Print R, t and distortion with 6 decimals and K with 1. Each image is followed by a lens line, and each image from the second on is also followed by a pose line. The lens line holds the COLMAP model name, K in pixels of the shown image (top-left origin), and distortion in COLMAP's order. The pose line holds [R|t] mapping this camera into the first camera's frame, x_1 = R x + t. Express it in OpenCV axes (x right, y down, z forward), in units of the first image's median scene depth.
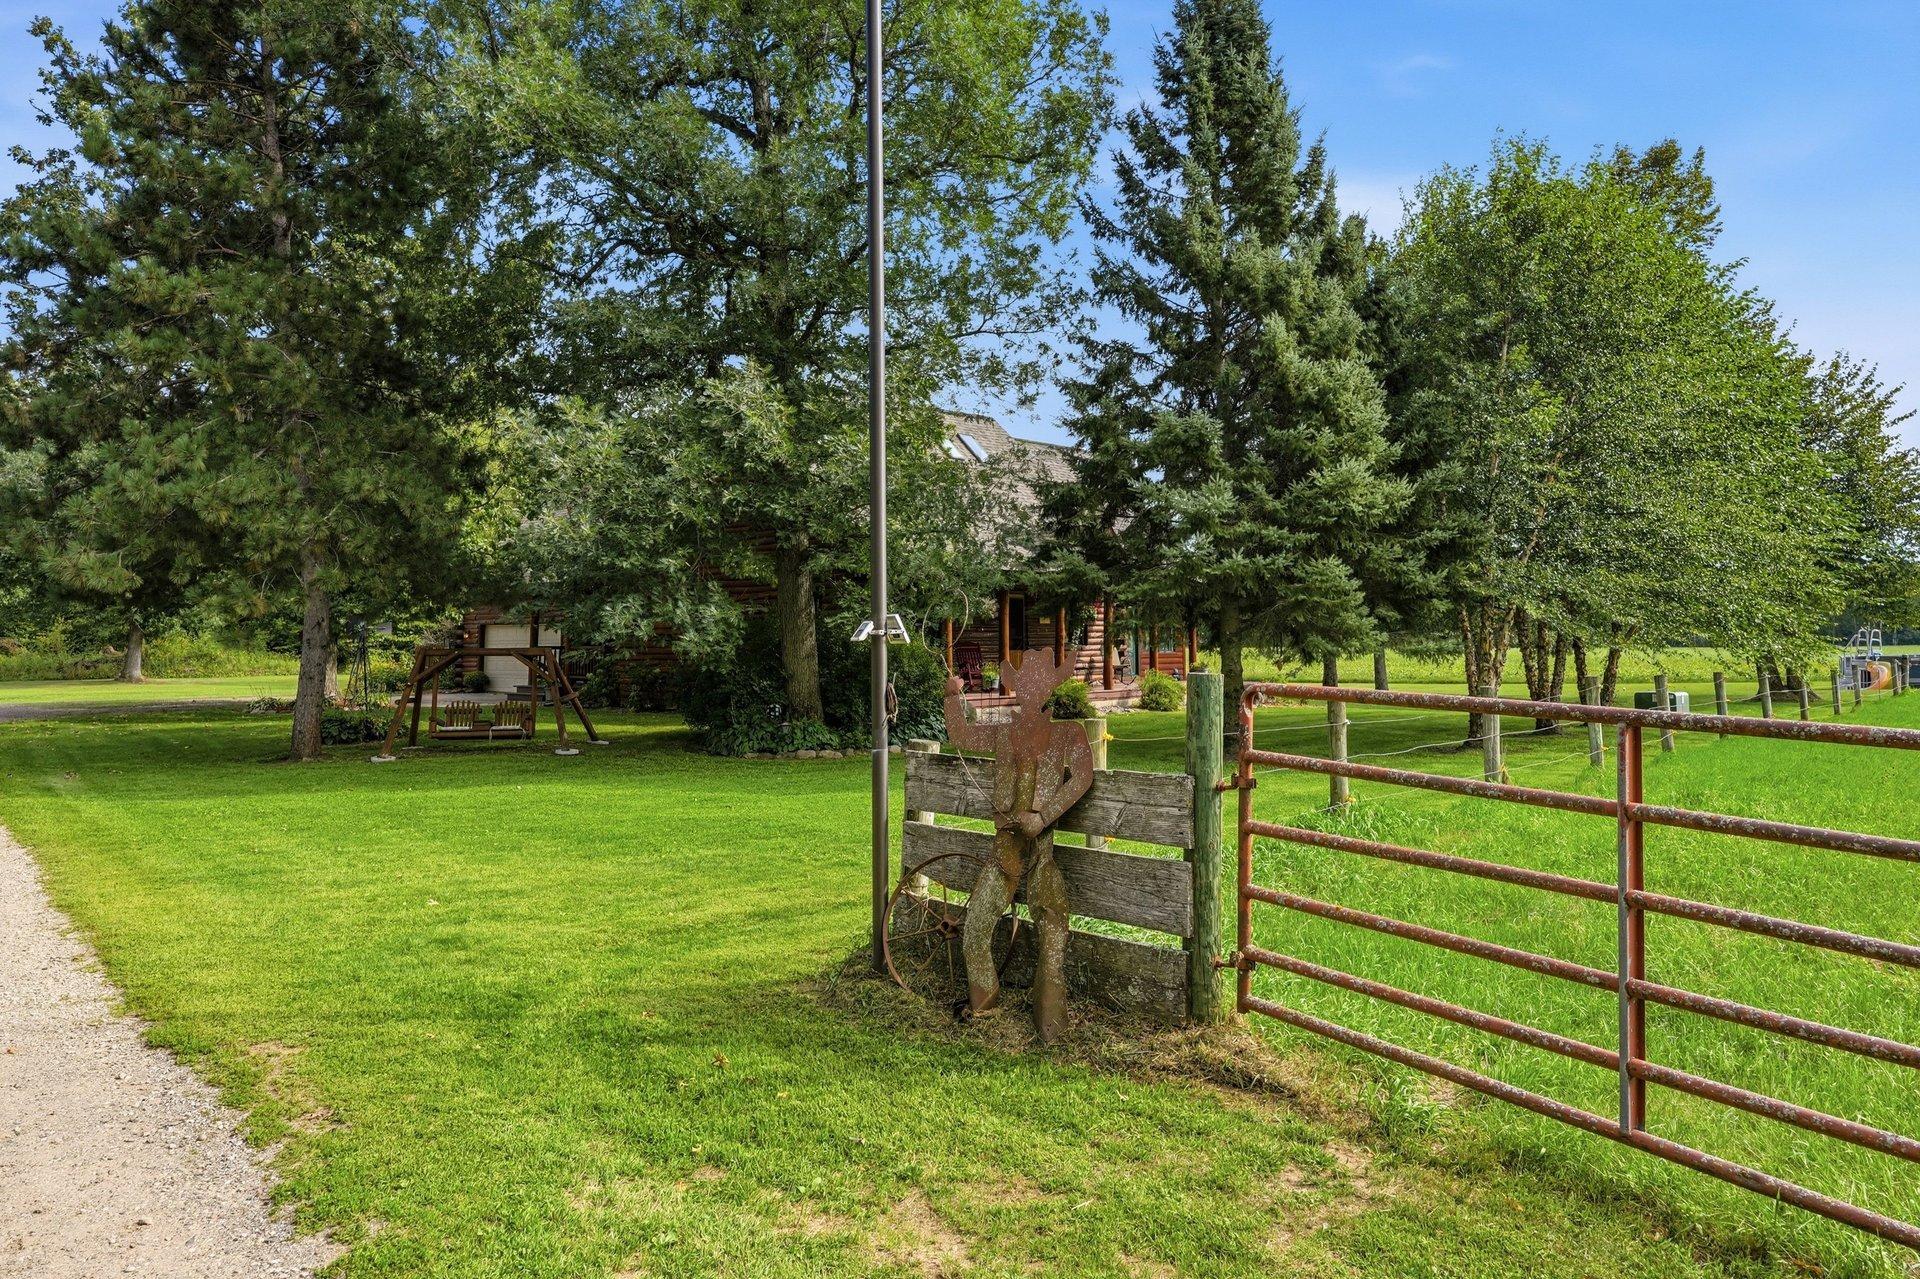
lens RADIAL K [[1393.2, 0, 960.3], [0, 1393.2, 507.4], [0, 0, 1]] dist [0.001261, 0.004287]
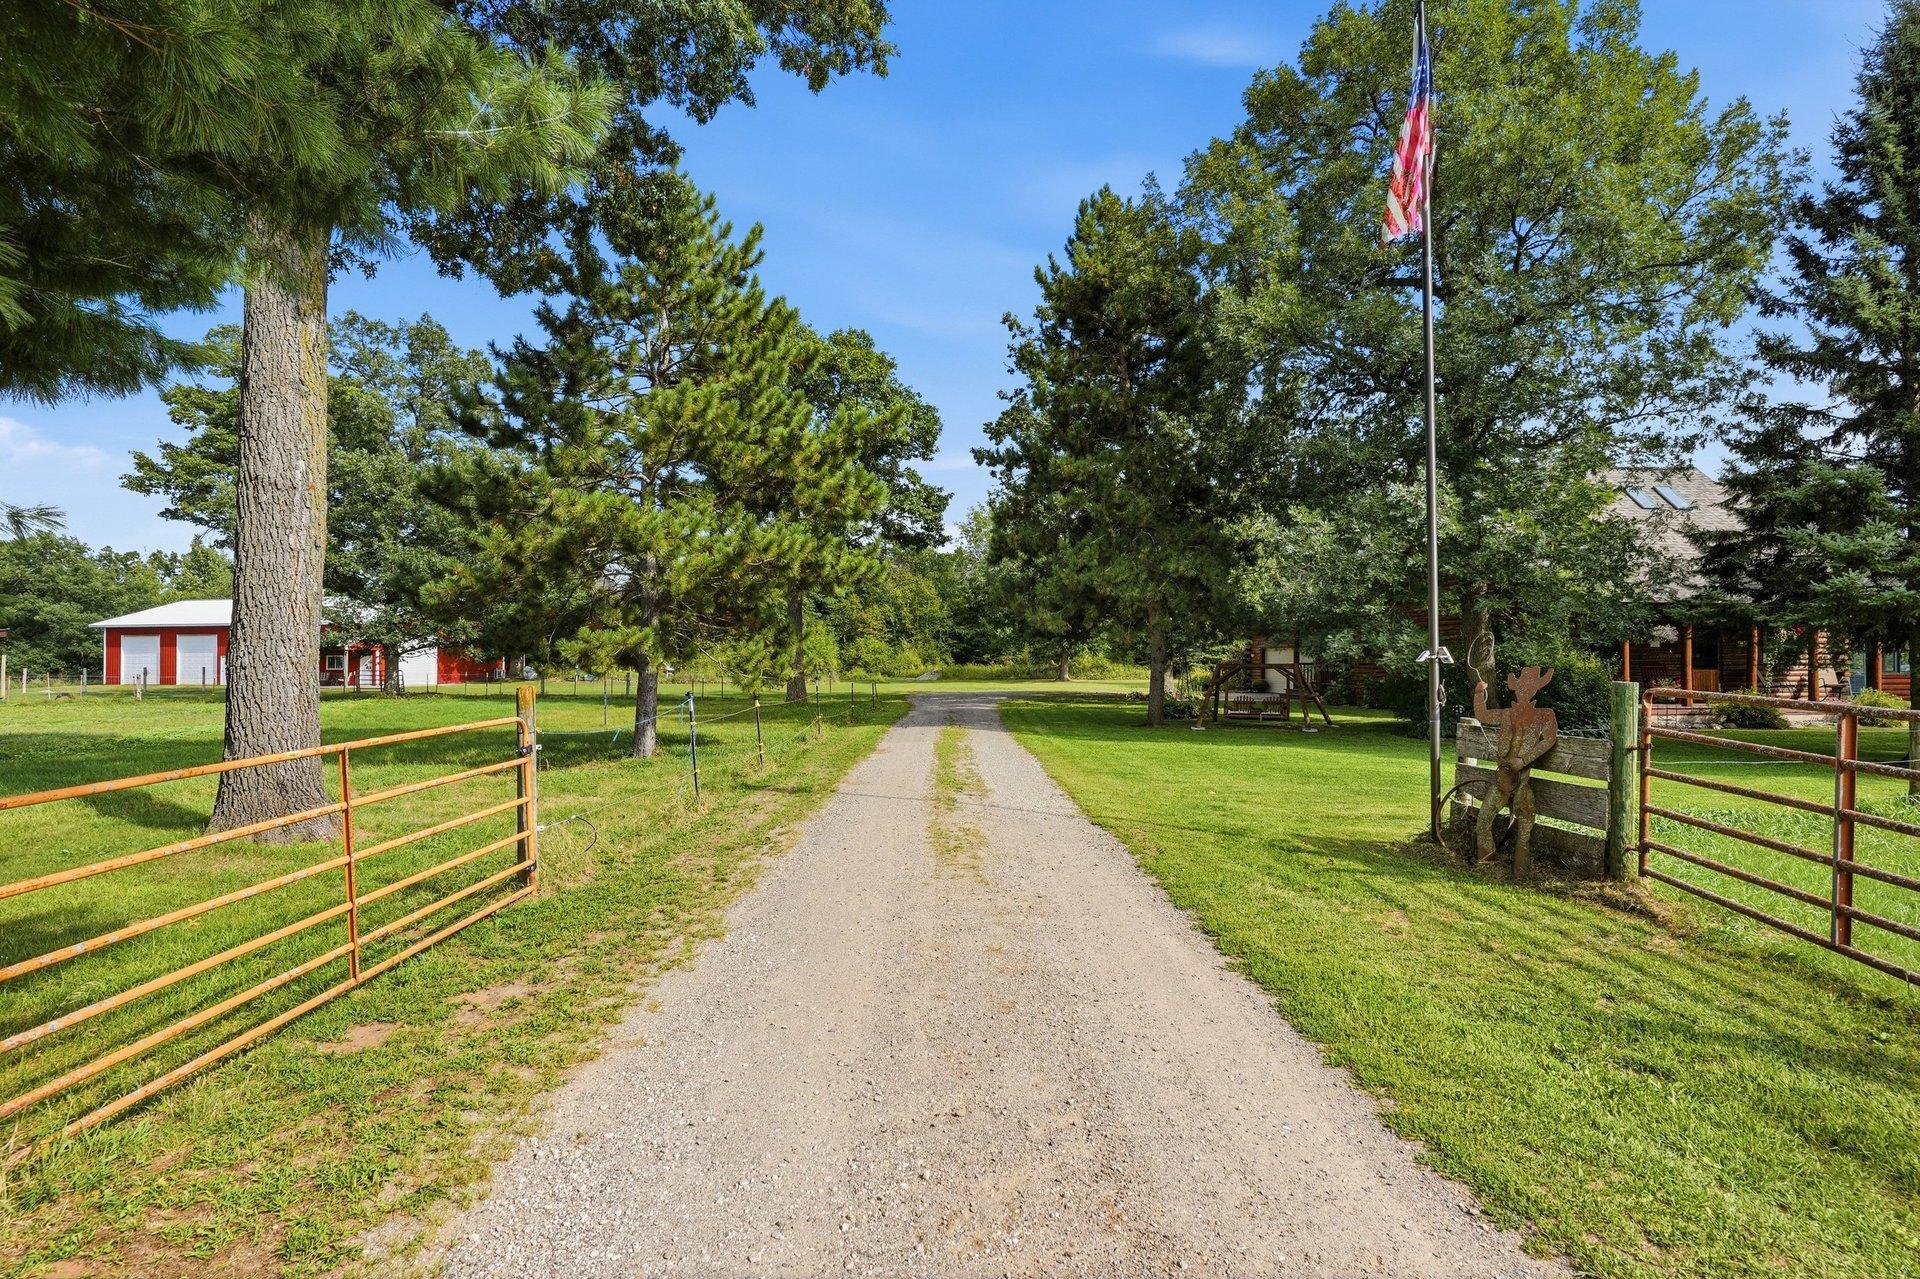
lens RADIAL K [[1342.2, 0, 960.0], [0, 1342.2, 639.5], [0, 0, 1]] dist [-0.045206, -0.002367]
pose [[0.829247, -0.000840, -0.558882, 0.258236], [0.046643, 0.996614, 0.067710, -0.050930], [0.556933, -0.082216, 0.826478, -0.498932]]
